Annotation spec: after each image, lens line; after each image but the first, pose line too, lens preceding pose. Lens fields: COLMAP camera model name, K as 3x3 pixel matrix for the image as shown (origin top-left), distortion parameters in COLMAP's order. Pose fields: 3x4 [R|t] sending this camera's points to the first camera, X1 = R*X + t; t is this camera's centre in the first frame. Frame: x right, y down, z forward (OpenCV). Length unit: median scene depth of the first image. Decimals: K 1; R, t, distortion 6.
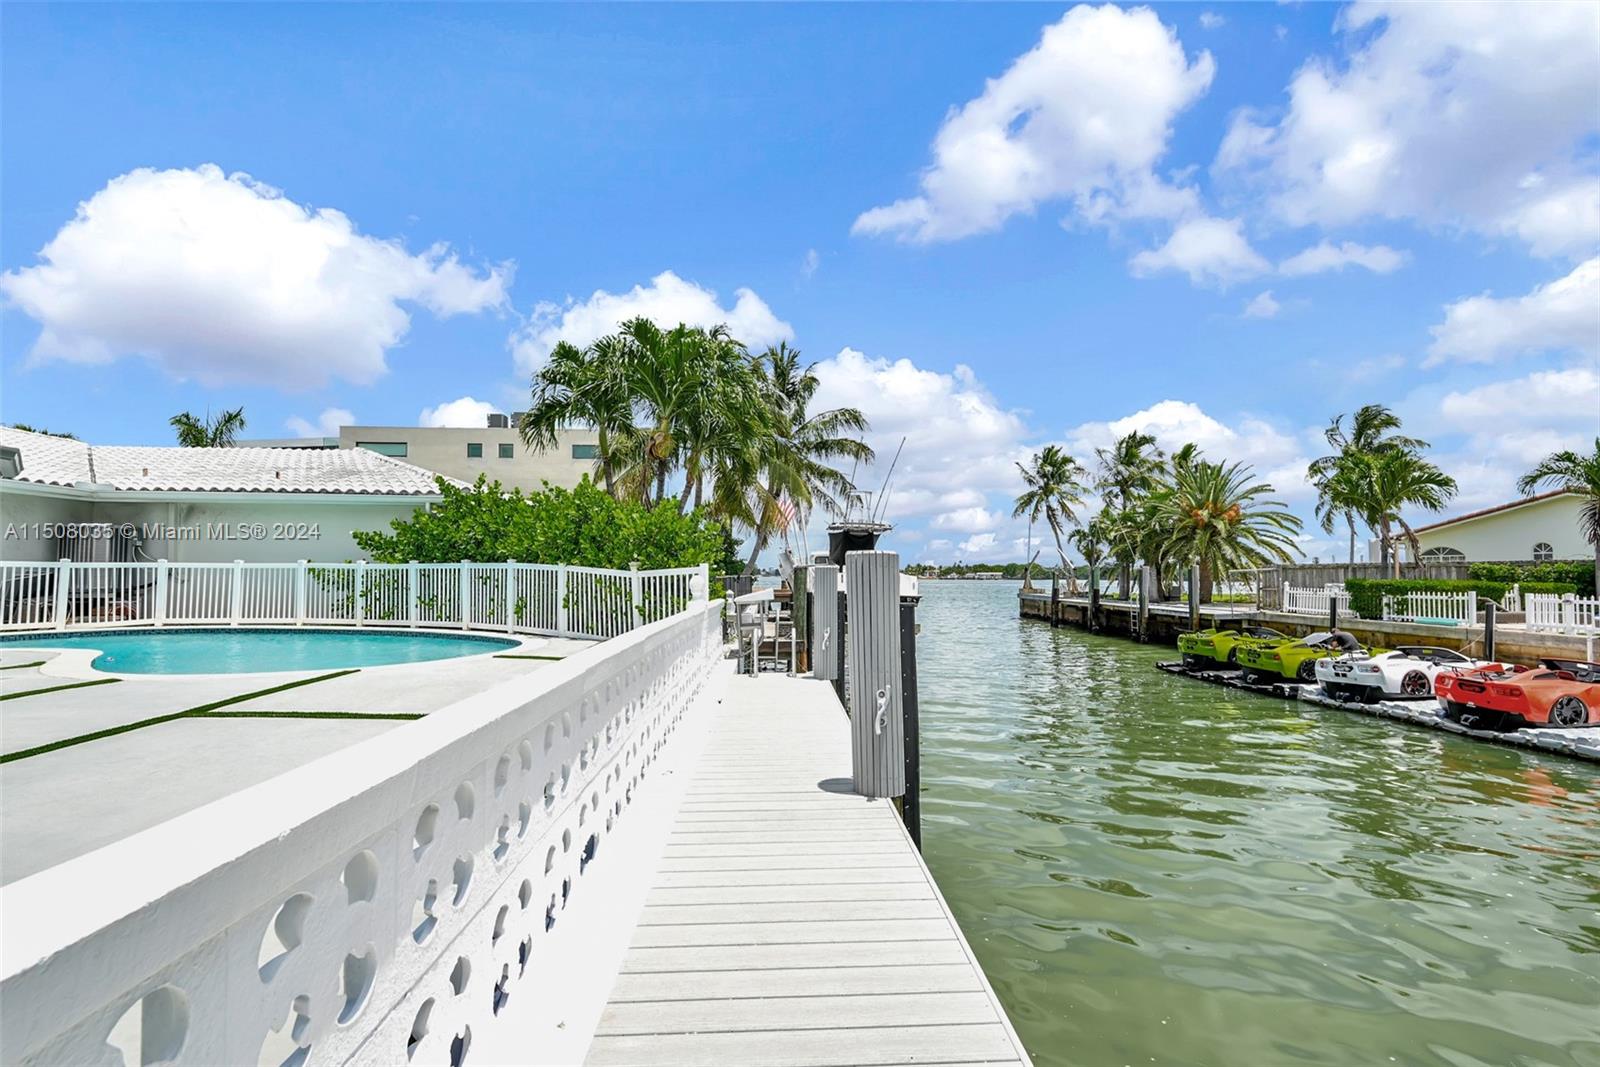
lens RADIAL K [[663.7, 0, 805.1], [0, 663.7, 564.8], [0, 0, 1]] dist [-0.016122, -0.000032]
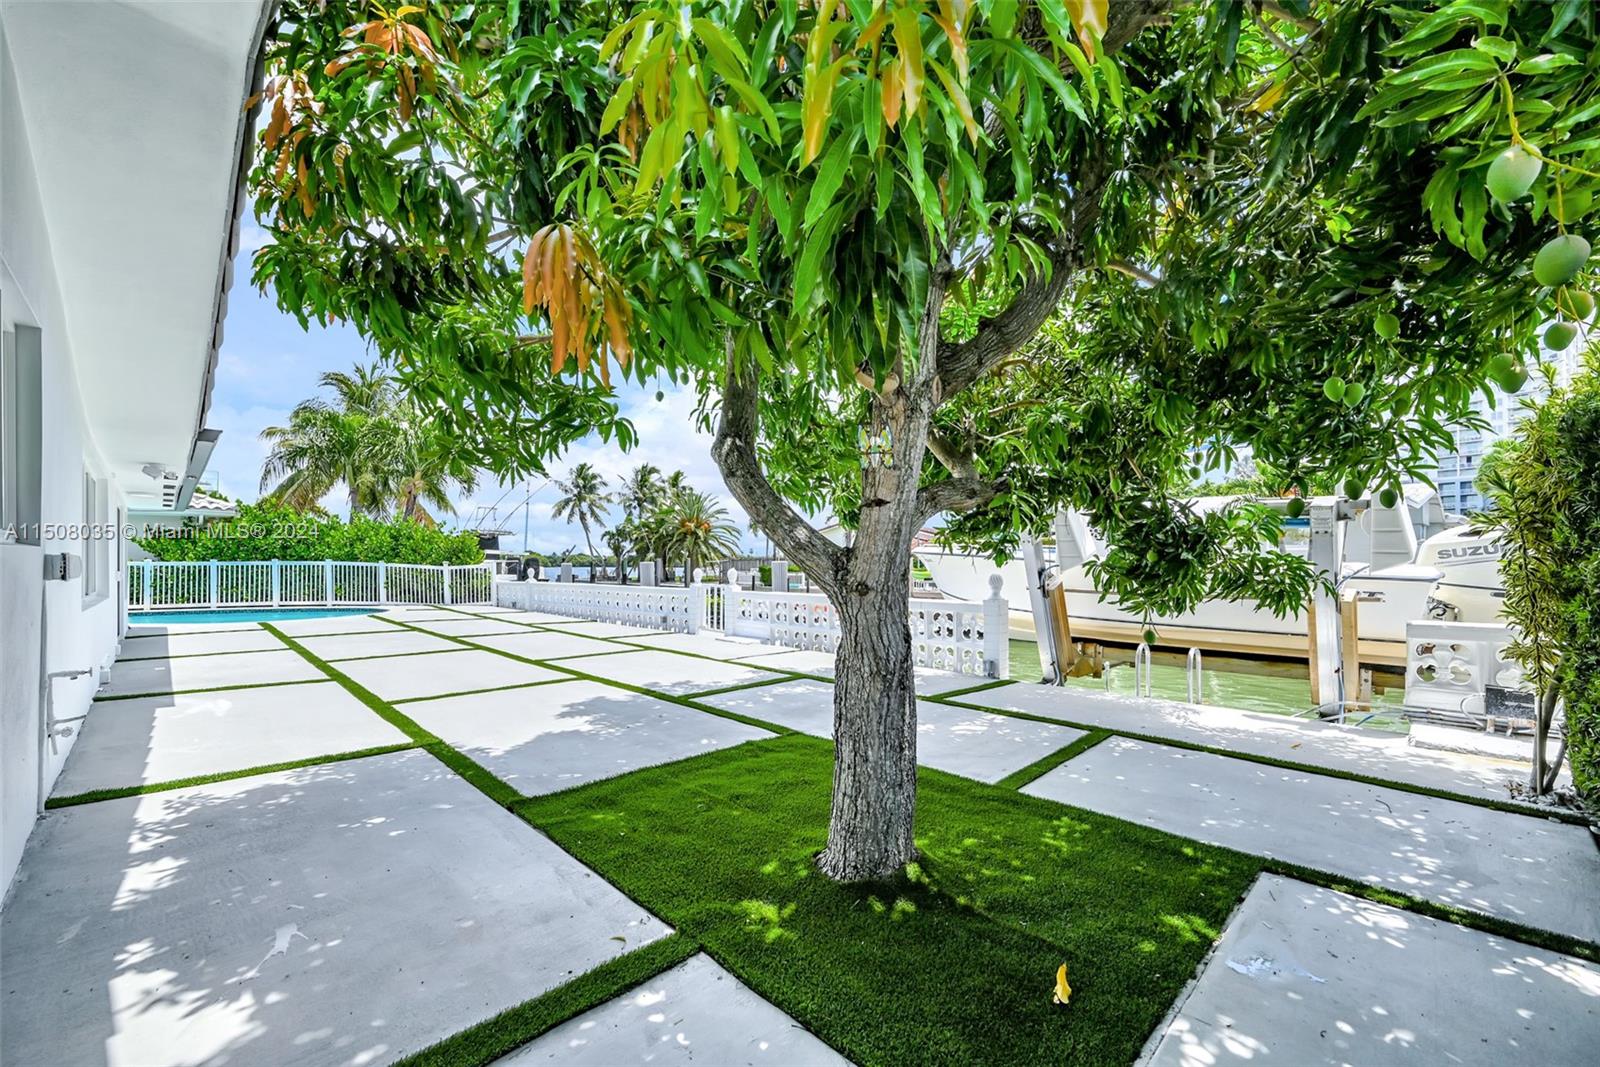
lens RADIAL K [[654.4, 0, 808.4], [0, 654.4, 573.5], [0, 0, 1]] dist [0.011971, 0.000269]
pose [[0.738280, -0.017423, 0.674269, -0.255712], [-0.004062, 0.999533, 0.030276, -0.010185], [-0.674482, -0.025090, 0.737865, -0.362752]]
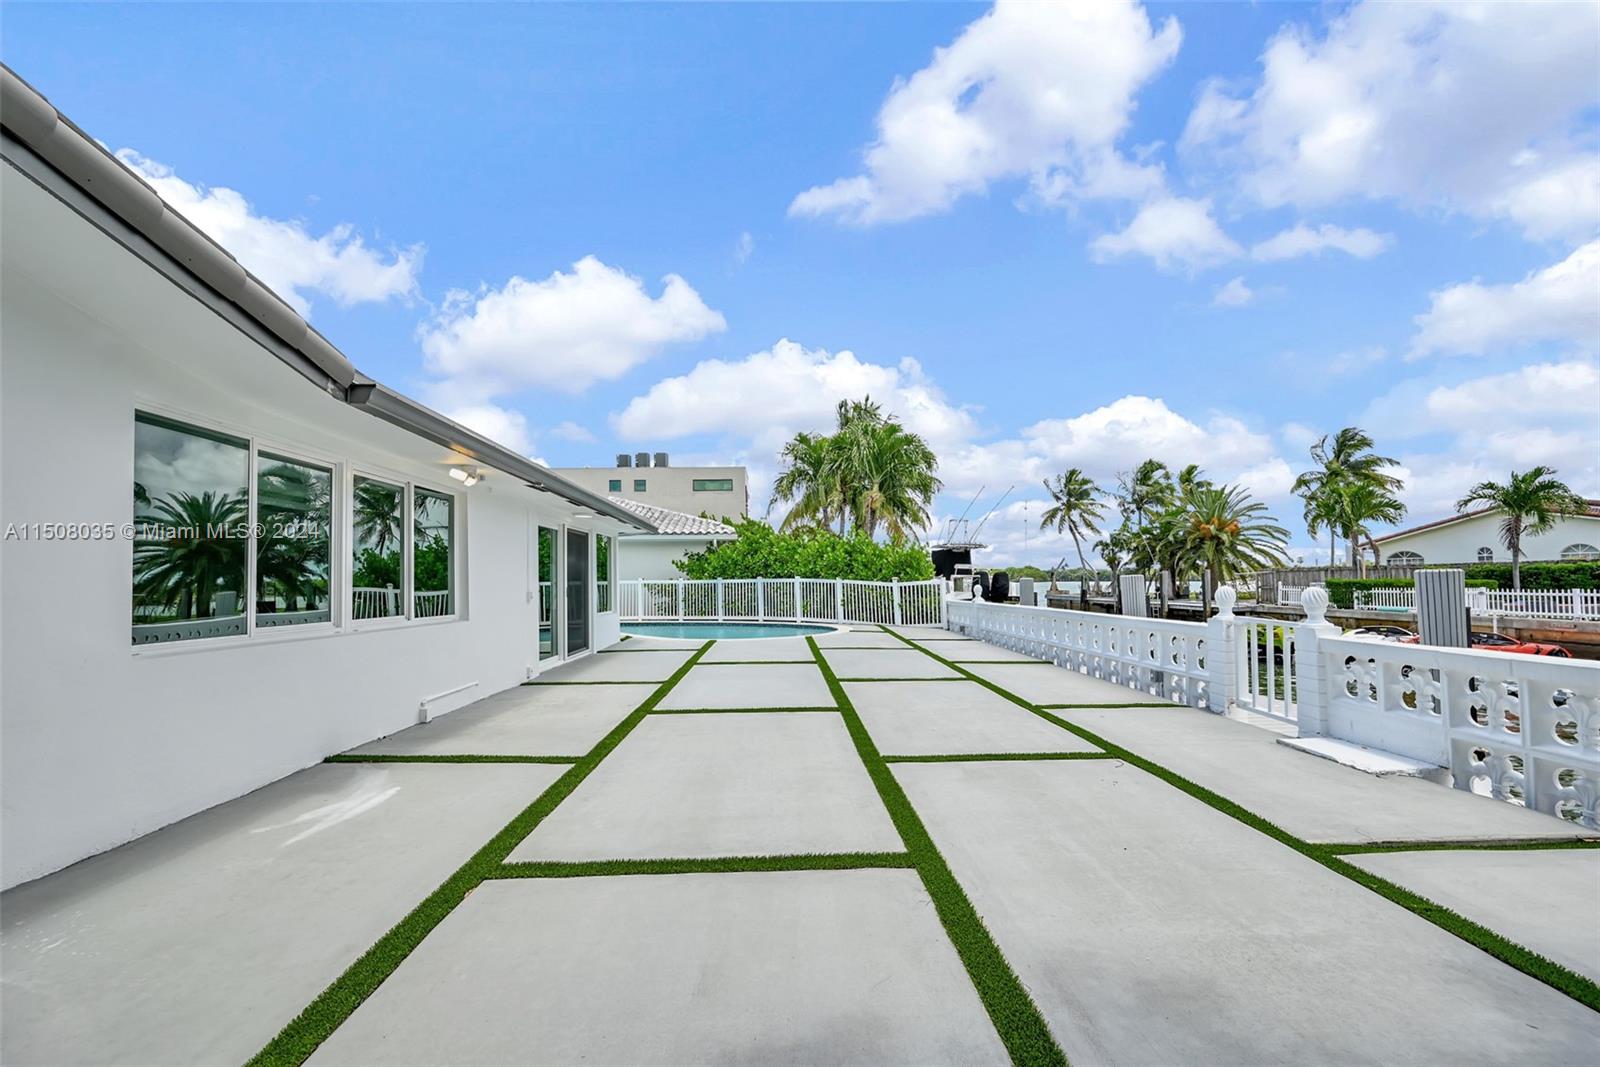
lens RADIAL K [[642.2, 0, 802.9], [0, 642.2, 554.2], [0, 0, 1]] dist [-0.001673, 0.000092]
pose [[0.999861, -0.016141, -0.004078, -0.164370], [0.016030, 0.999533, -0.026005, -0.008185], [0.004496, 0.025936, 0.999654, -0.219749]]
